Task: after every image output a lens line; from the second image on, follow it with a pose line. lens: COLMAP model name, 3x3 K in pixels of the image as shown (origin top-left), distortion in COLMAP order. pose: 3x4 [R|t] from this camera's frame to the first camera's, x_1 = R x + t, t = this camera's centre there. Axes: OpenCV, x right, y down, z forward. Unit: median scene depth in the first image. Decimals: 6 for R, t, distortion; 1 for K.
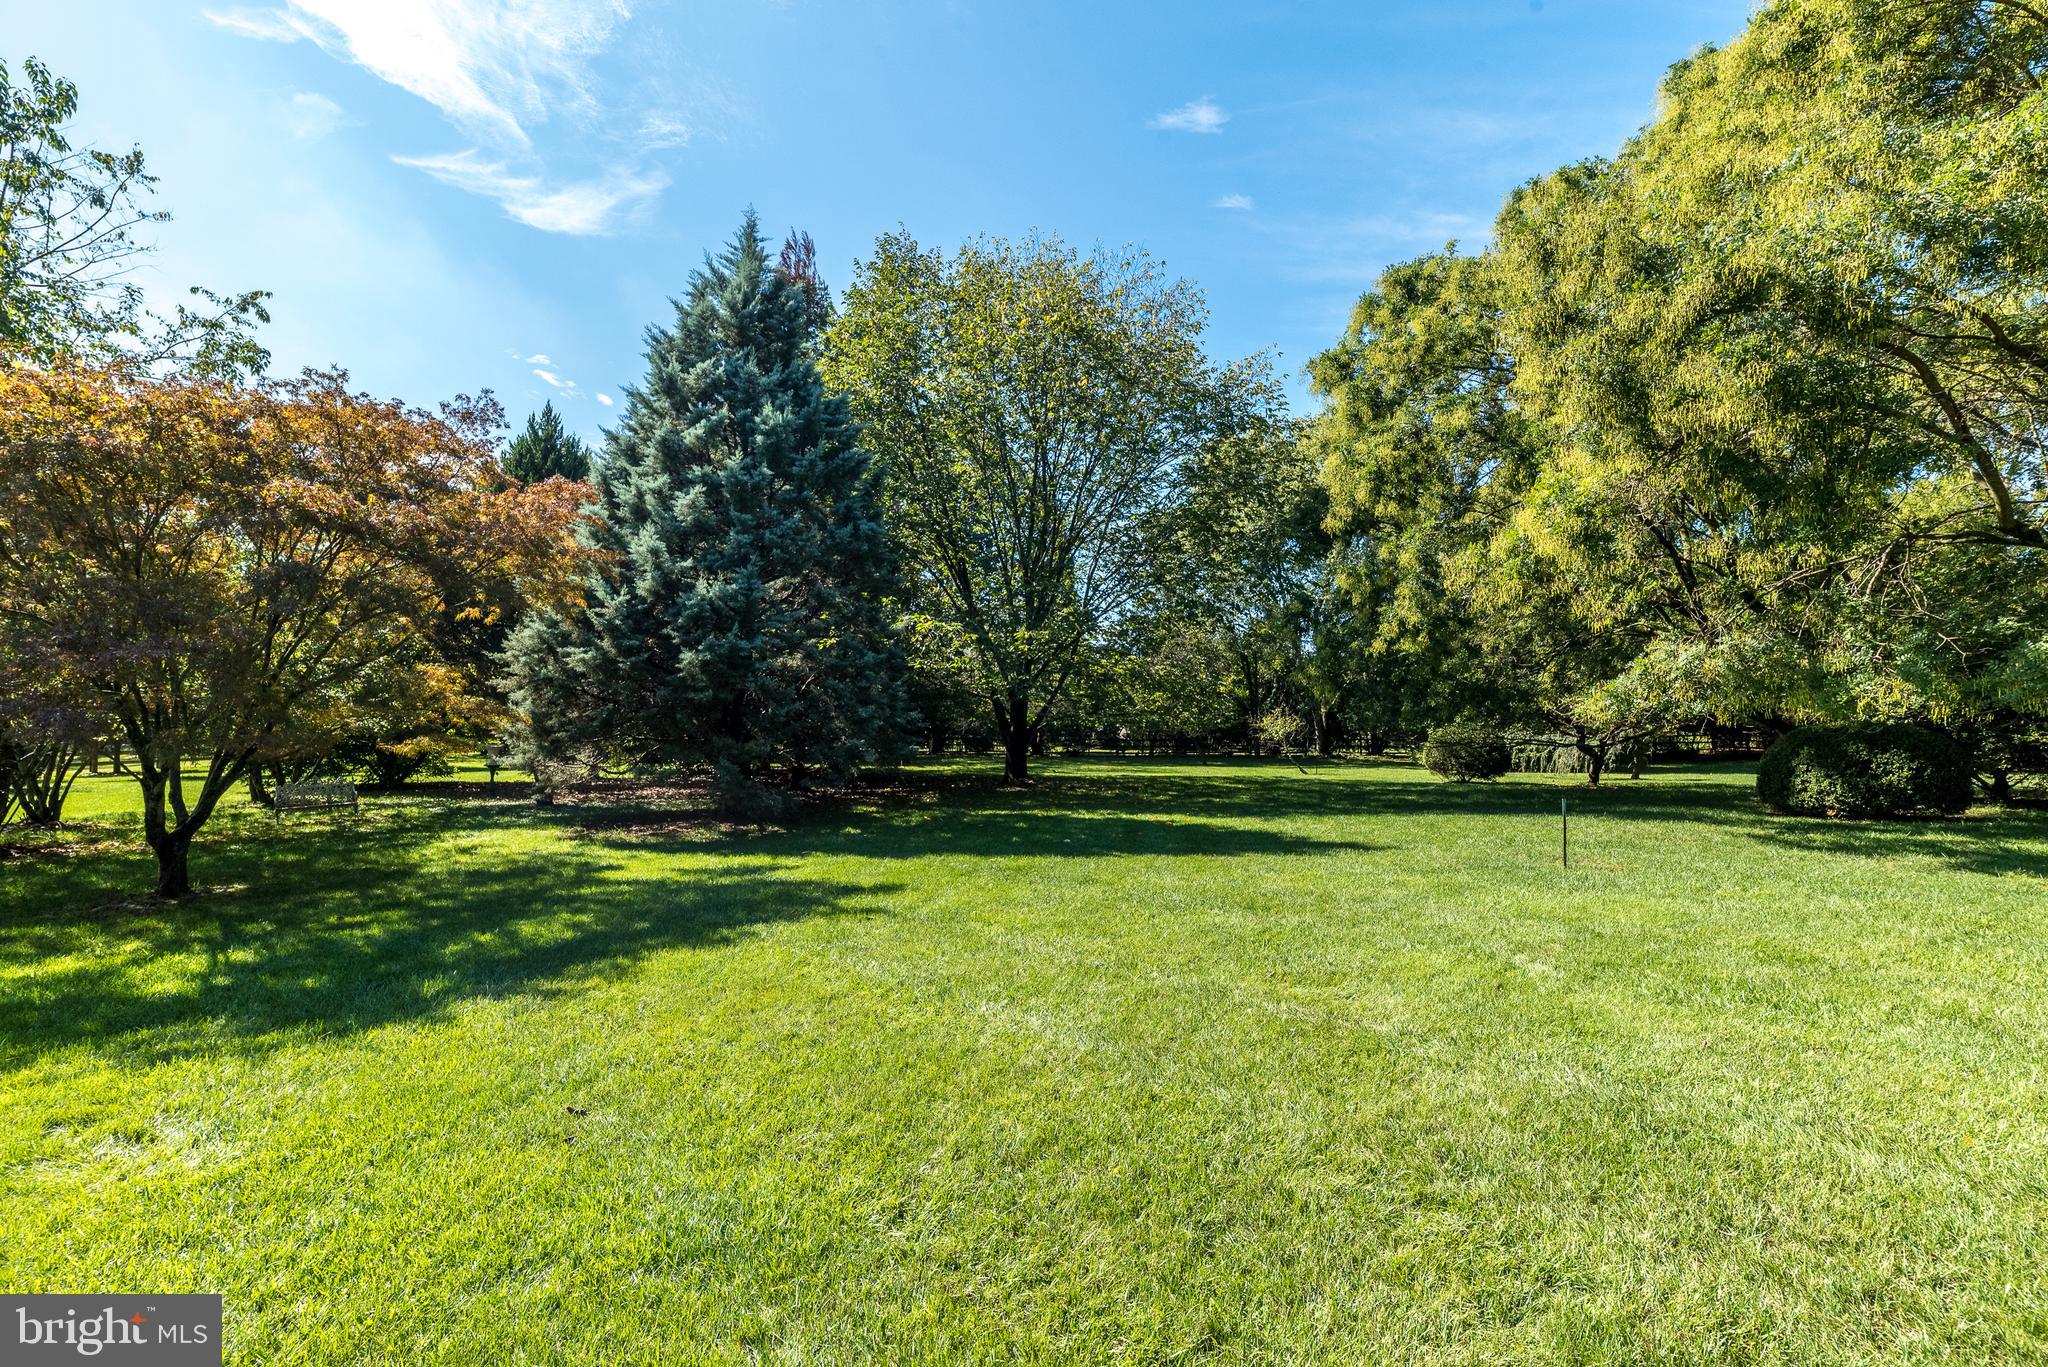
lens RADIAL K [[925.8, 0, 1027.8], [0, 925.8, 696.0], [0, 0, 1]] dist [-0.000713, 0.000008]
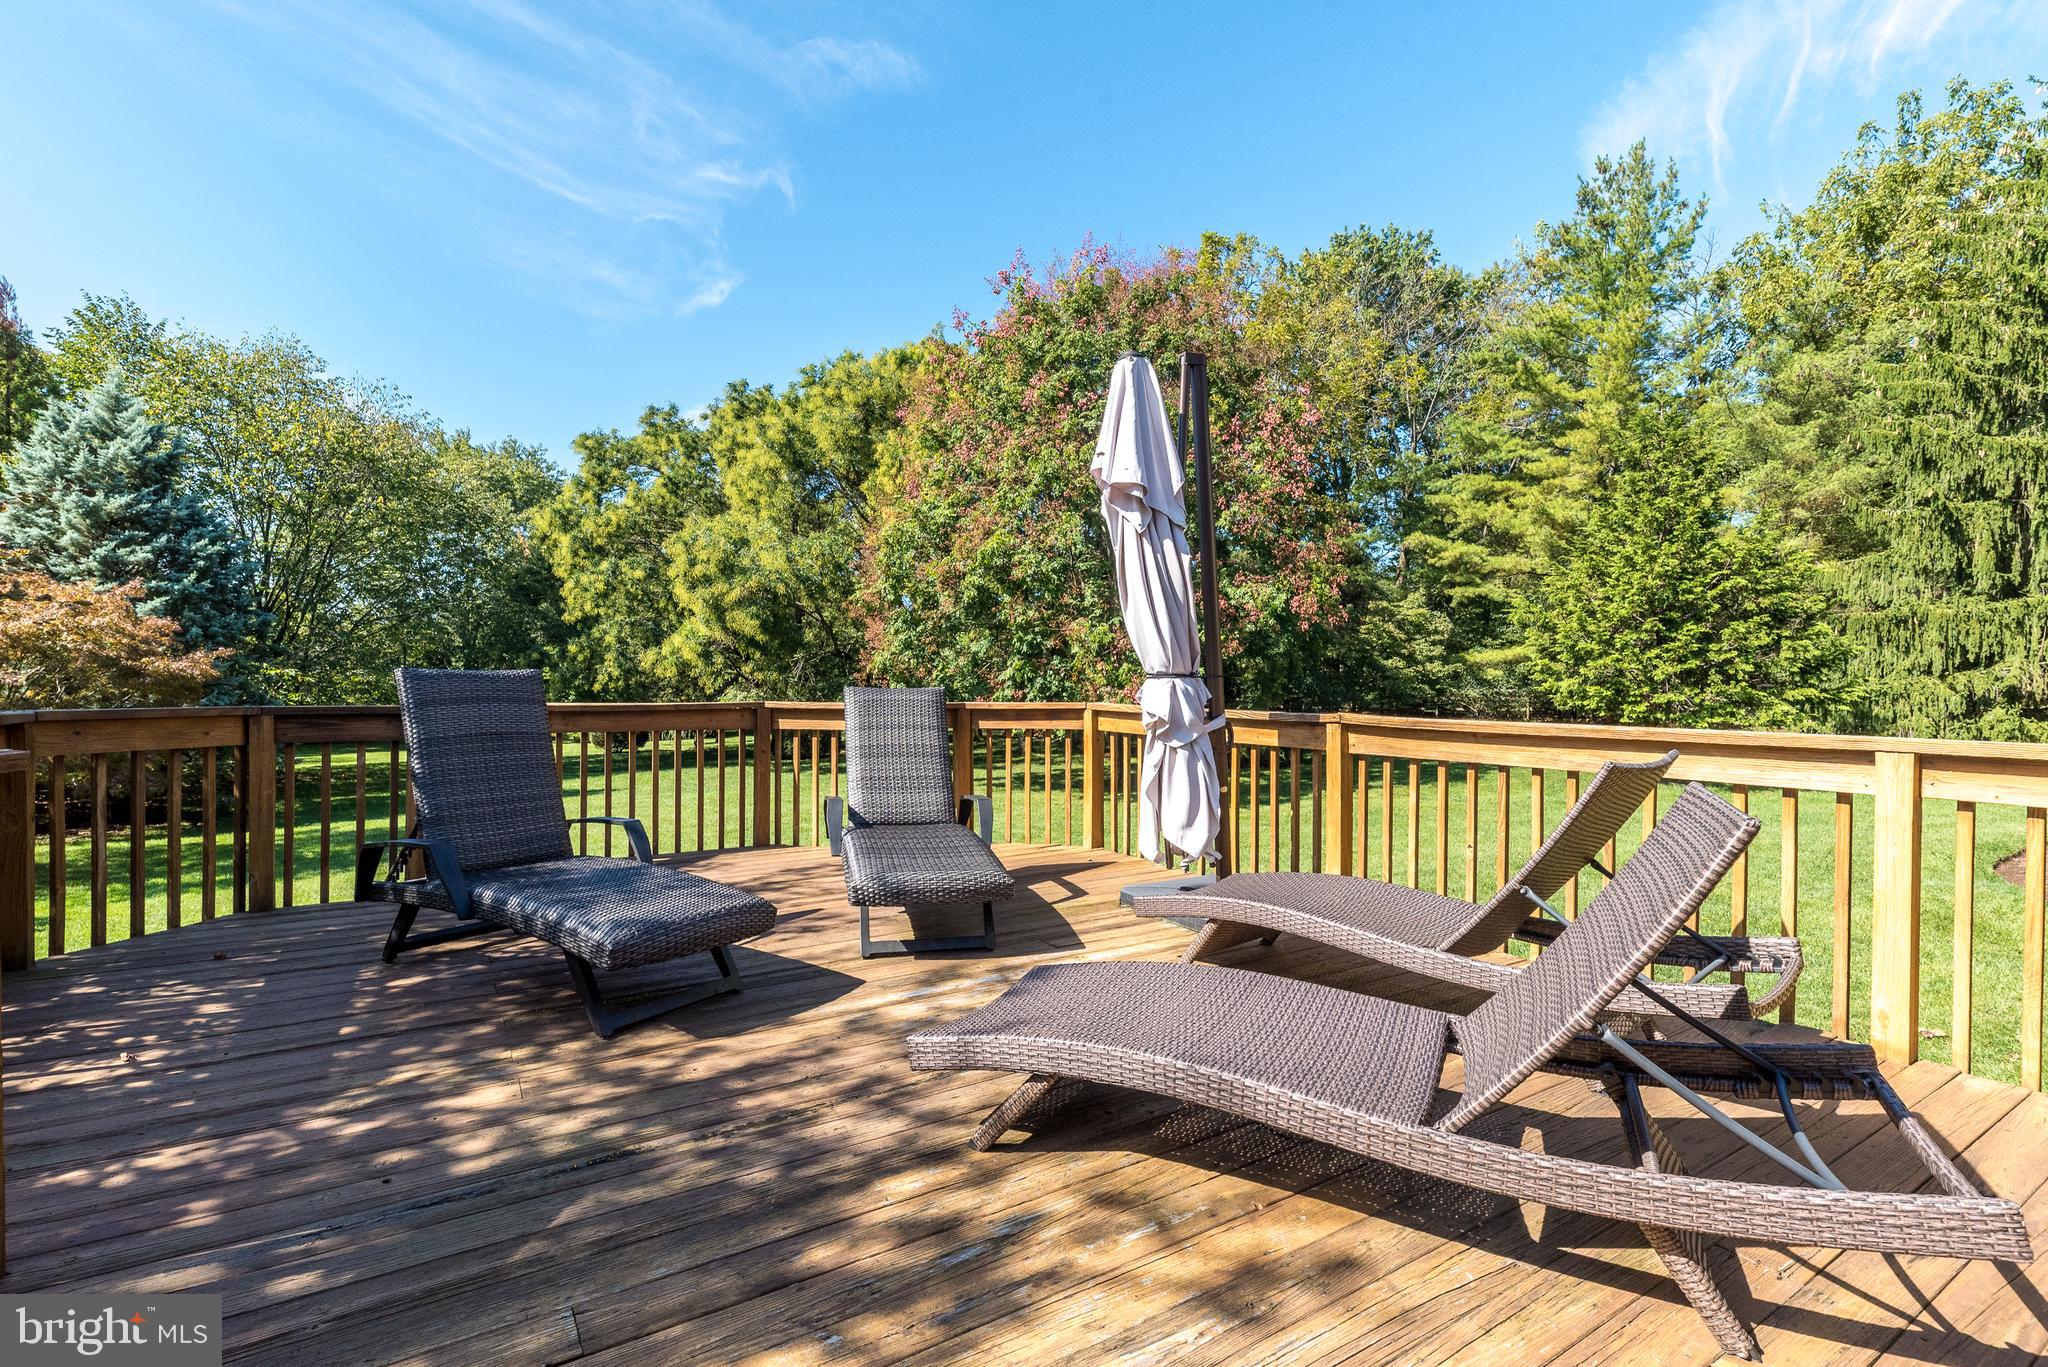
lens RADIAL K [[925.8, 0, 1025.5], [0, 925.8, 685.3], [0, 0, 1]] dist [-0.000713, 0.000008]
pose [[0.610649, -0.028166, 0.791400, -0.731985], [0.008376, 0.999541, 0.029111, -0.136284], [-0.791857, -0.011148, 0.610605, -1.050244]]
